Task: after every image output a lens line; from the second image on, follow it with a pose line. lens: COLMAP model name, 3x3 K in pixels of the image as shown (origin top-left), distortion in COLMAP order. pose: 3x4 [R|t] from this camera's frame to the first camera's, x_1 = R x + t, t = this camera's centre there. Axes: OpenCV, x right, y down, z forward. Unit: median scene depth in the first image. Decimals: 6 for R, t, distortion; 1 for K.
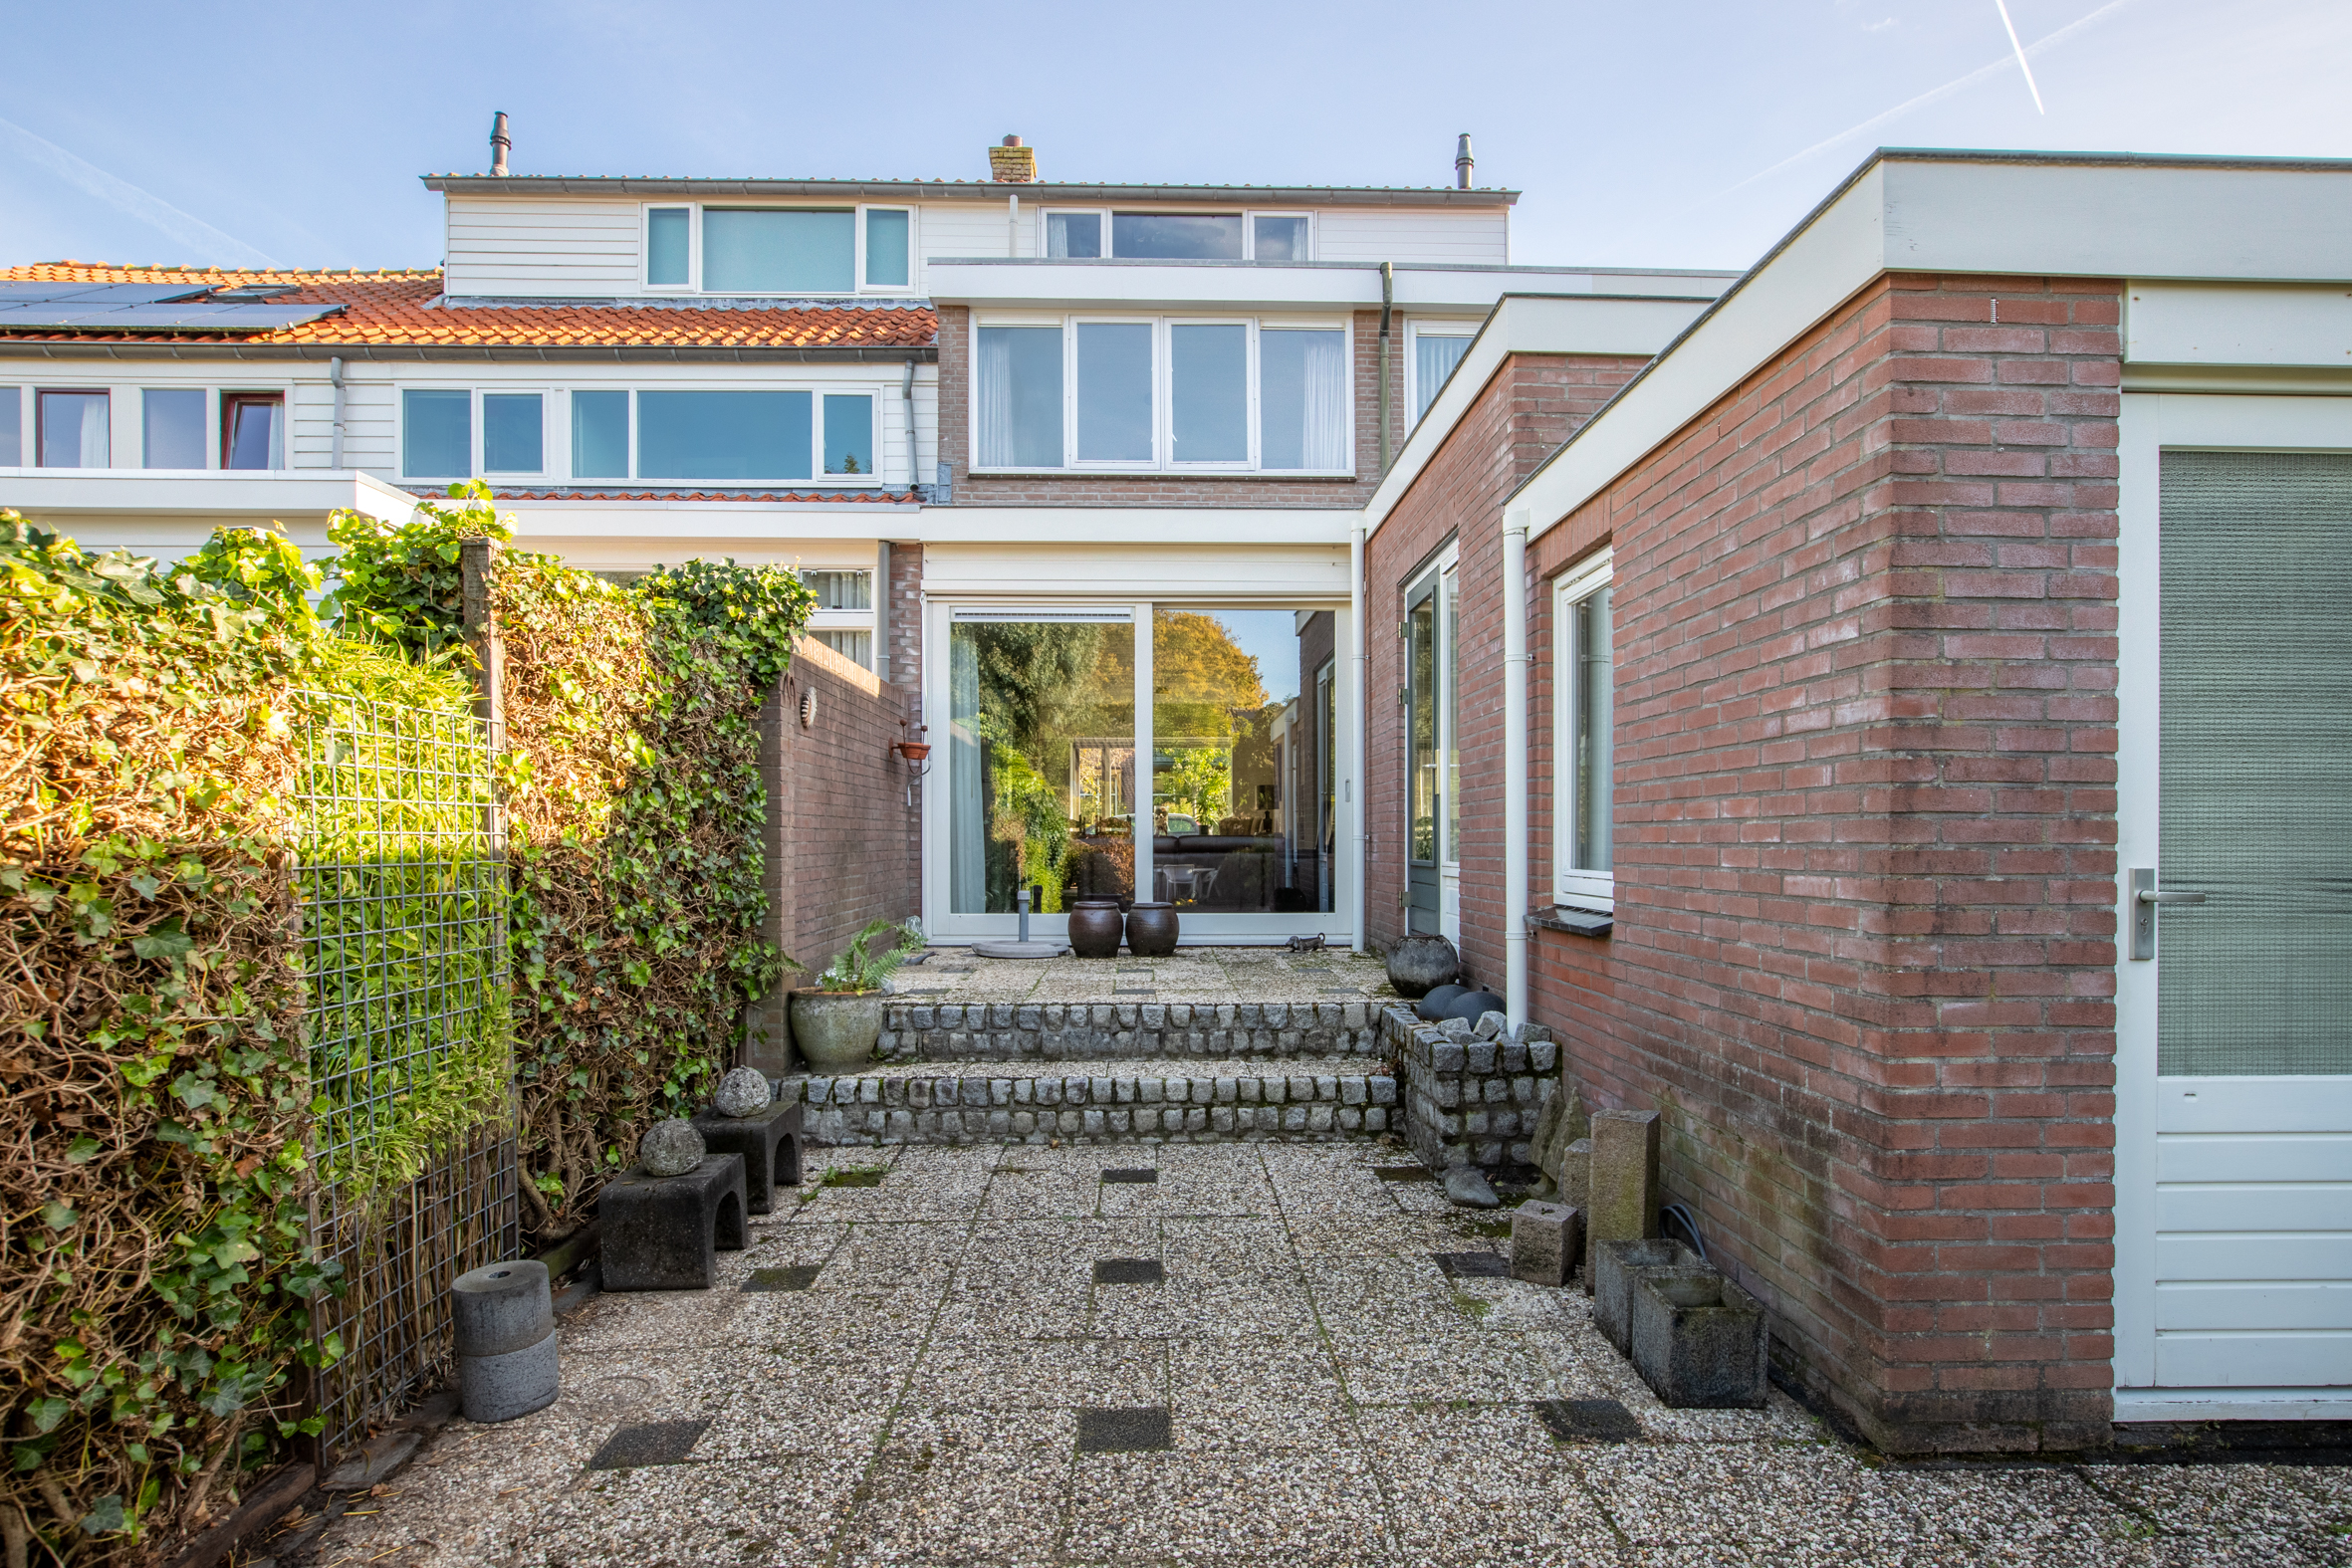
lens RADIAL K [[1268.5, 0, 1199.0], [0, 1268.5, 845.6], [0, 0, 1]] dist [-0.029412, 0.014989]
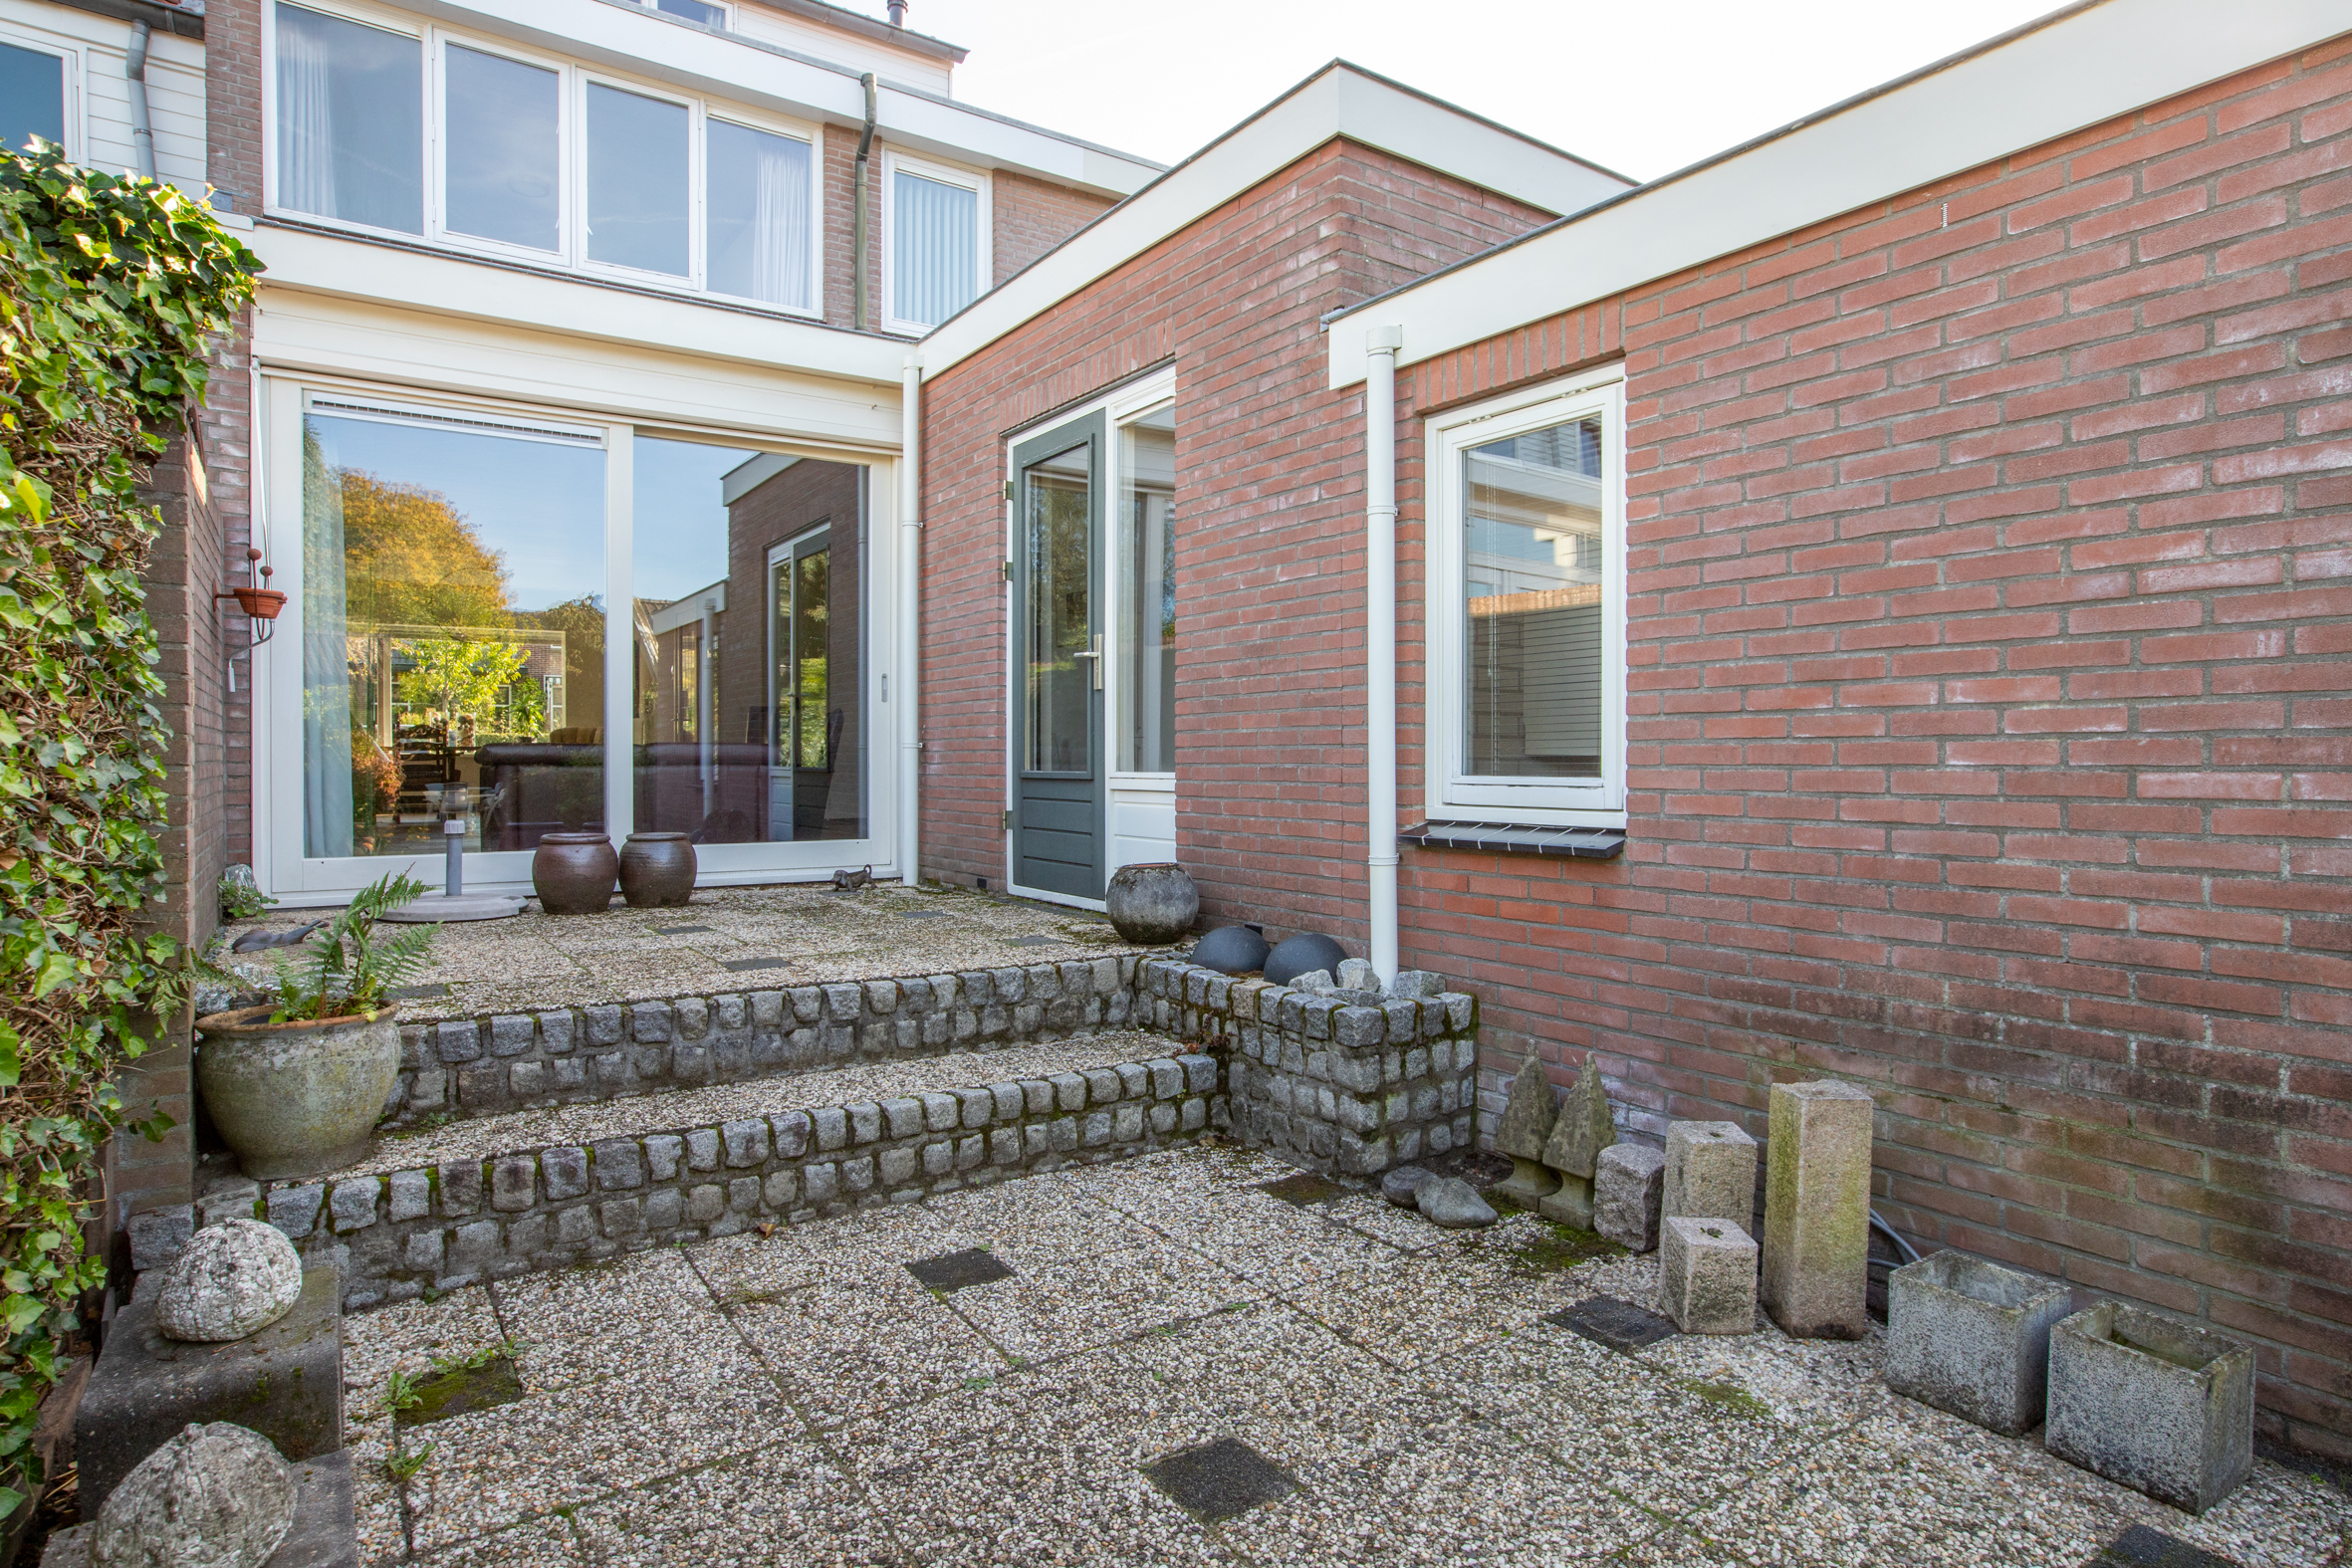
lens RADIAL K [[1268.5, 0, 1189.4], [0, 1268.5, 764.0], [0, 0, 1]] dist [-0.029412, 0.014989]
pose [[0.850026, 0.000265, 0.526741, -0.257455], [0.000392, 0.999999, -0.001135, 0.010638], [-0.526741, 0.001171, 0.850025, 0.367797]]
